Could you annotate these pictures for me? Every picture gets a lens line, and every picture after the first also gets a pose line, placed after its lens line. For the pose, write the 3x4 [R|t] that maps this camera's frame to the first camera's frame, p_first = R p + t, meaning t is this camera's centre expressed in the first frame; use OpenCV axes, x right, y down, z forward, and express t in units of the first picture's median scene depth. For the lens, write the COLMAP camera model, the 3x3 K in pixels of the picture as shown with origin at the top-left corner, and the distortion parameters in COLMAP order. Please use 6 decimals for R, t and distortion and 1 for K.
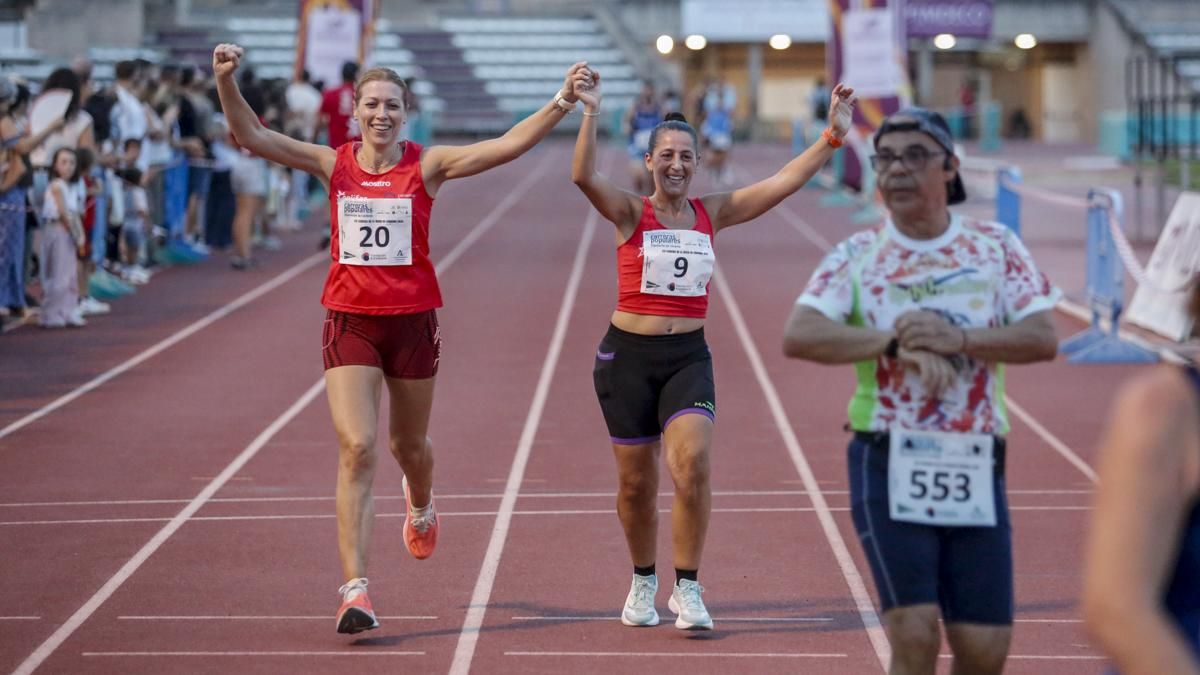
lens RADIAL K [[5212.1, 0, 638.3], [0, 5212.1, 348.2], [0, 0, 1]] dist [0.692643, 0.000000]
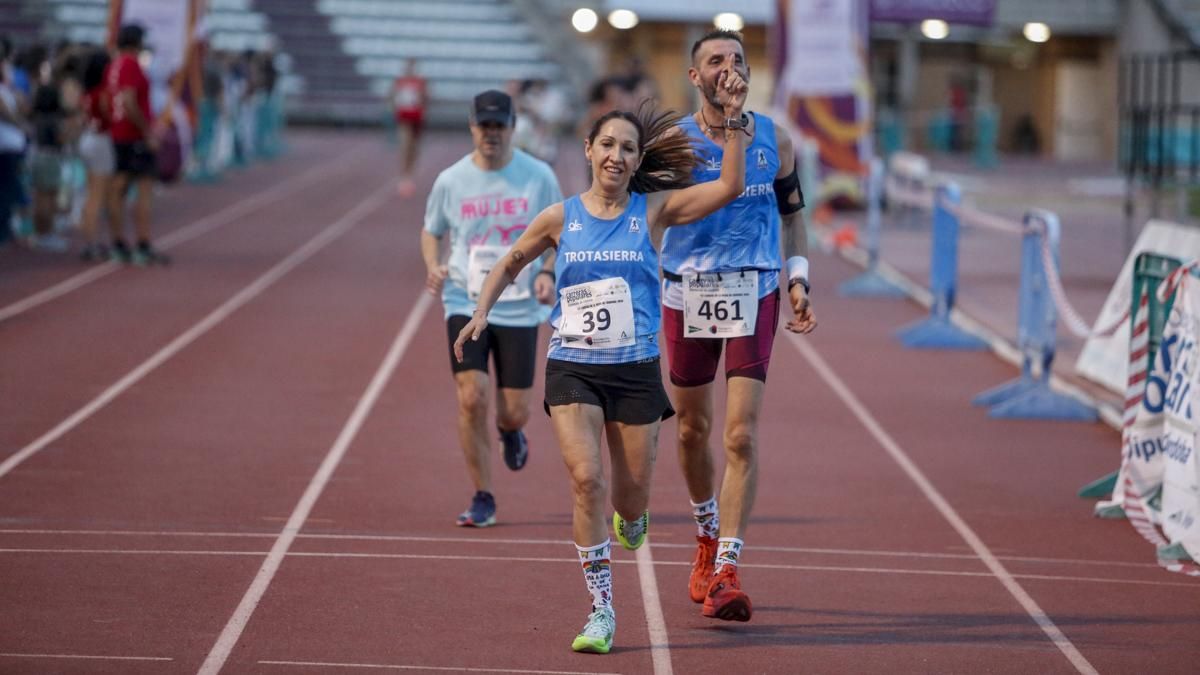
lens RADIAL K [[6629.9, 0, 582.5], [0, 6629.9, 314.8], [0, 0, 1]] dist [2.000660, 0.000000]
pose [[0.999302, 0.037223, 0.003027, 0.008392], [-0.037178, 0.999214, -0.013769, 0.002264], [-0.003537, 0.013646, 0.999901, -0.043657]]
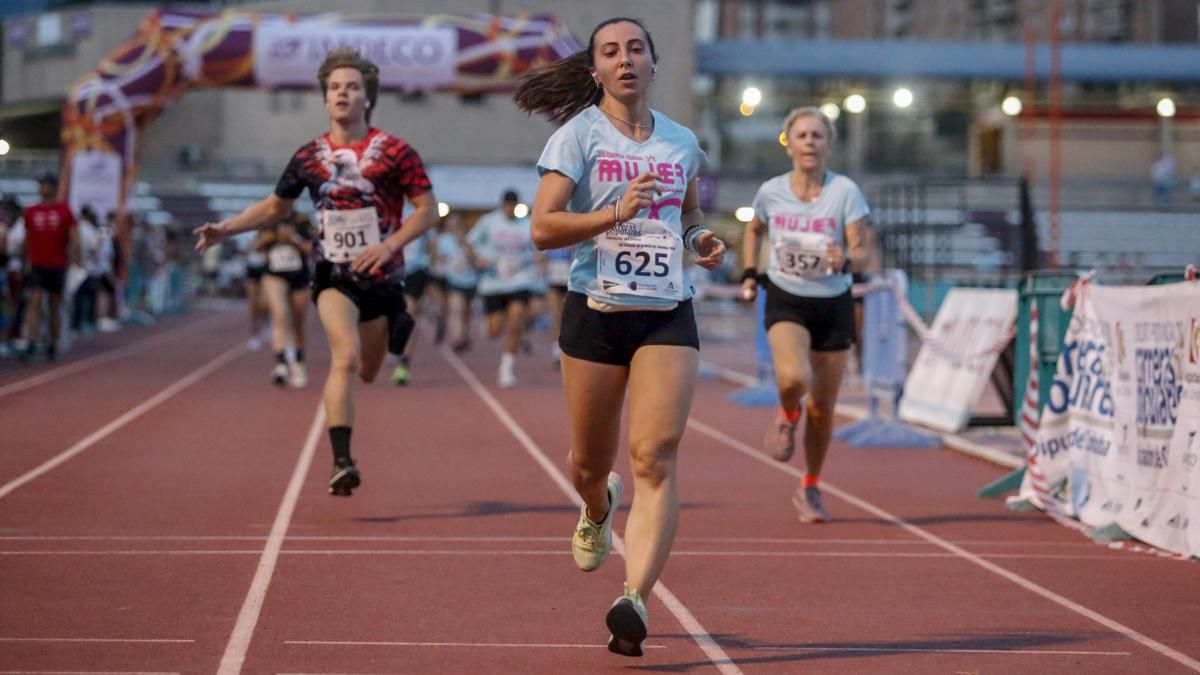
lens RADIAL K [[4743.7, 0, 591.3], [0, 4743.7, 339.1], [0, 0, 1]] dist [0.364113, 0.000000]
pose [[0.998887, 0.013355, 0.045246, -0.003413], [-0.011636, 0.999208, -0.038045, 0.010640], [-0.045718, 0.037476, 0.998251, 0.078529]]
